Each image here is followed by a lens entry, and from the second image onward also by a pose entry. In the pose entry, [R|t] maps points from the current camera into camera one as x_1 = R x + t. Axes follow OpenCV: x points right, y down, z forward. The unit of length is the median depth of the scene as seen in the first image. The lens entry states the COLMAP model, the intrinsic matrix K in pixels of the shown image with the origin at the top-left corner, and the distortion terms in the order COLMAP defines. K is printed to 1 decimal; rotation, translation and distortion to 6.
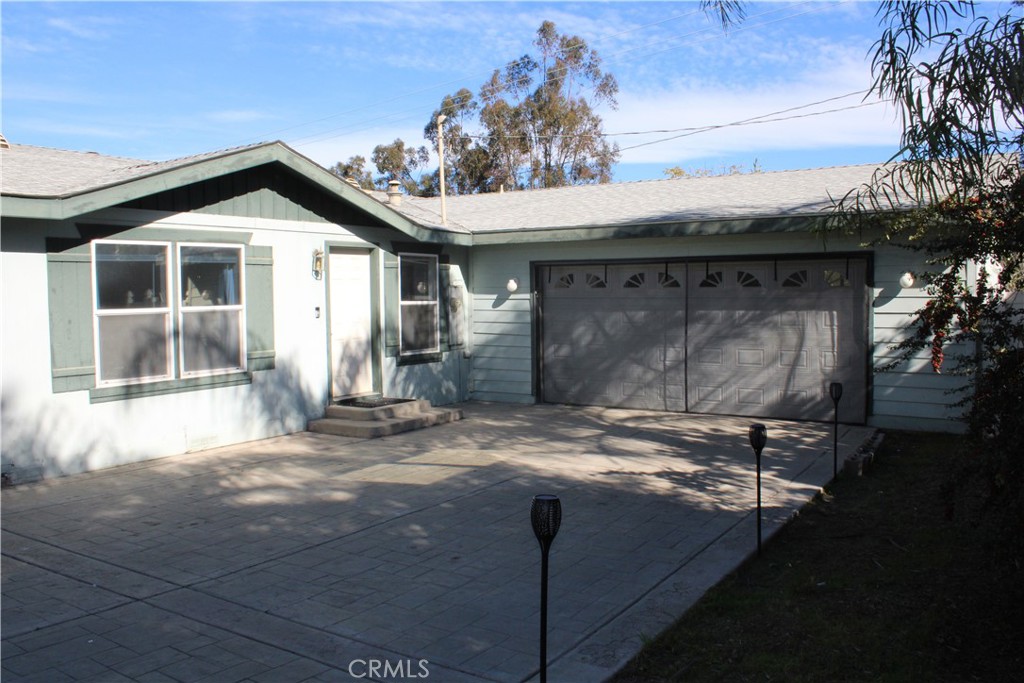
lens RADIAL K [[858.8, 0, 501.3], [0, 858.8, 328.4], [0, 0, 1]] dist [-0.164449, 0.148209]
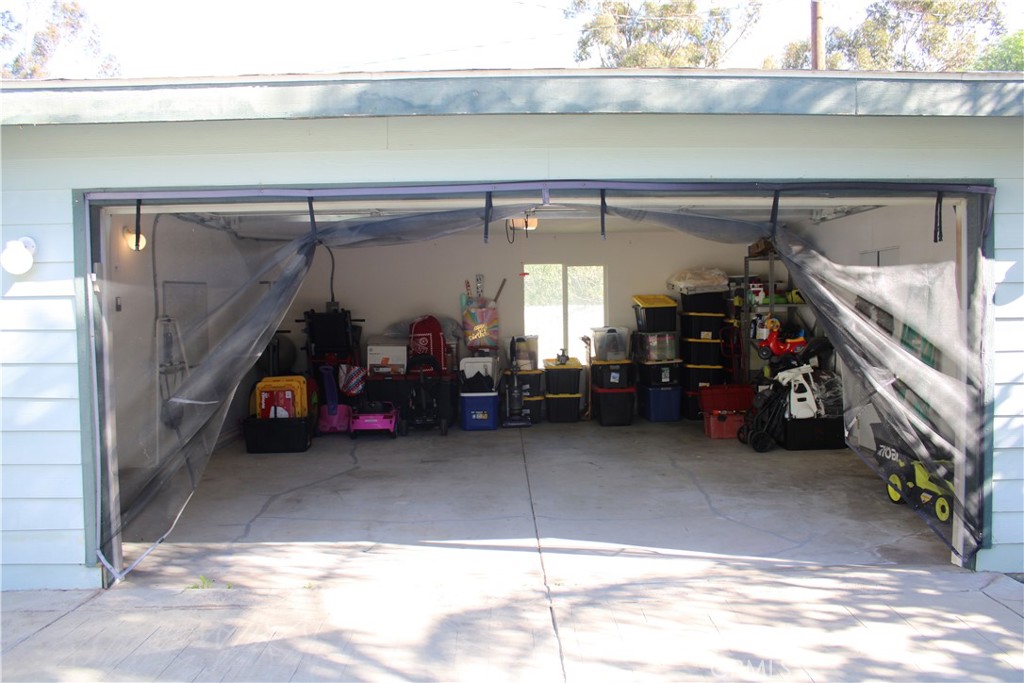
lens RADIAL K [[858.8, 0, 509.9], [0, 858.8, 342.6], [0, 0, 1]] dist [-0.164449, 0.148209]
pose [[0.821820, -0.023297, 0.569271, -0.015807], [0.028487, 0.999594, -0.000218, -0.011072], [-0.569035, 0.016396, 0.822150, 0.685457]]
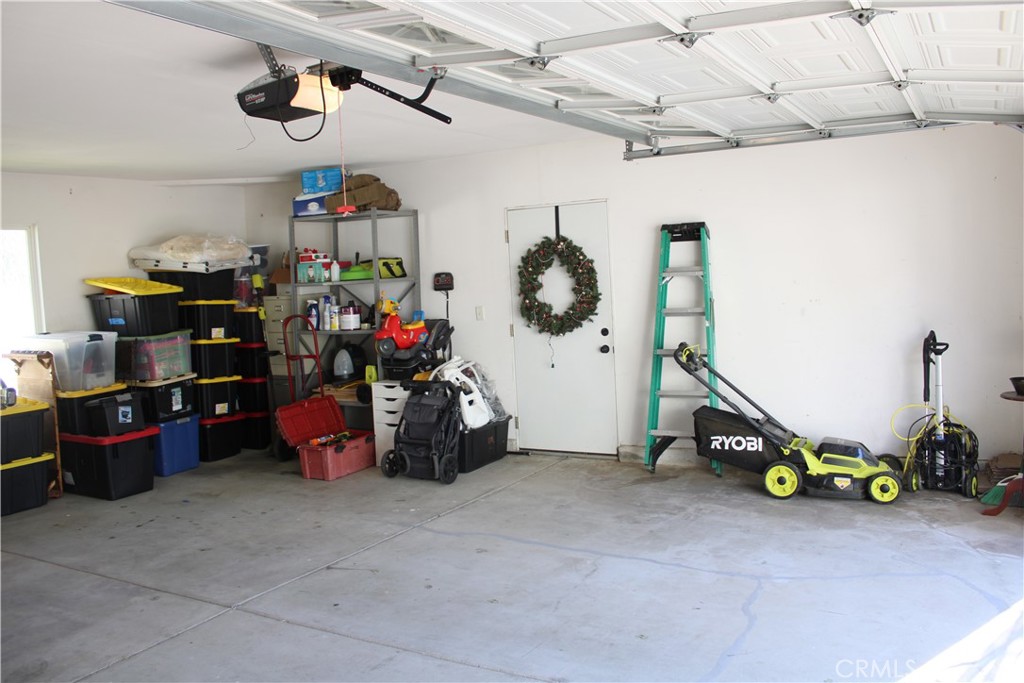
lens RADIAL K [[858.8, 0, 527.7], [0, 858.8, 335.3], [0, 0, 1]] dist [-0.164449, 0.148209]
pose [[-0.079324, -0.060496, 0.995012, 0.013377], [0.093384, 0.993316, 0.067838, -0.019921], [-0.992465, 0.098299, -0.073144, 0.877734]]
